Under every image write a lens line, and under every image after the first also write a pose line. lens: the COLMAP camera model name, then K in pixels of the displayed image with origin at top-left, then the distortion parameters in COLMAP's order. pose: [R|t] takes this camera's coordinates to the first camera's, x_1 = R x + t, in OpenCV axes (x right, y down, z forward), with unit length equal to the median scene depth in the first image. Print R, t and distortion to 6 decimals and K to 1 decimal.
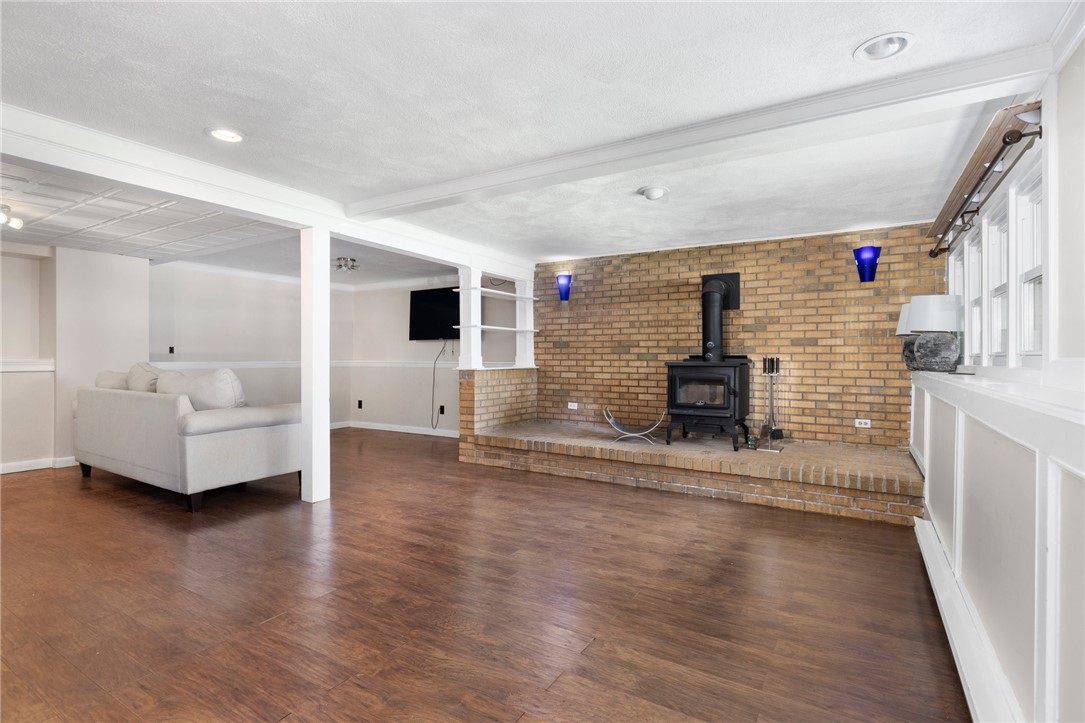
lens RADIAL K [[530.5, 0, 542.6], [0, 530.5, 361.7], [0, 0, 1]] dist [0.002181, -0.000093]
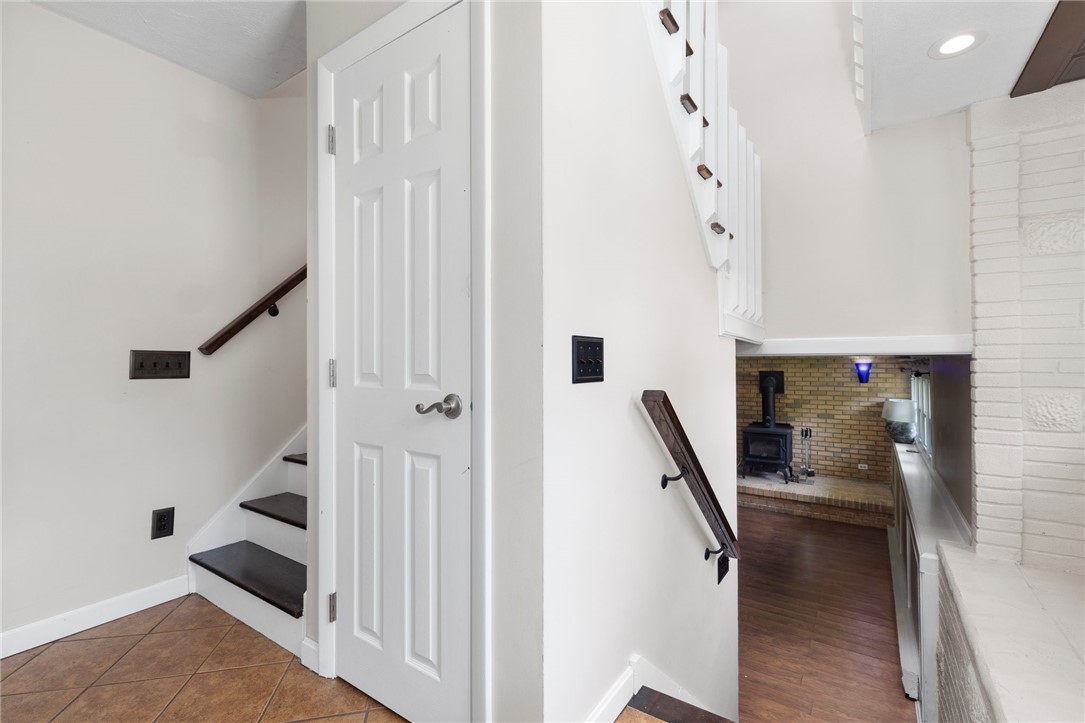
lens RADIAL K [[487.8, 0, 542.3], [0, 487.8, 359.9], [0, 0, 1]] dist [0.000893, 0.000884]
pose [[0.998782, -0.007865, -0.048700, -0.324158], [0.007093, 0.999847, -0.016002, -0.199881], [0.048819, 0.015637, 0.998685, -0.583216]]
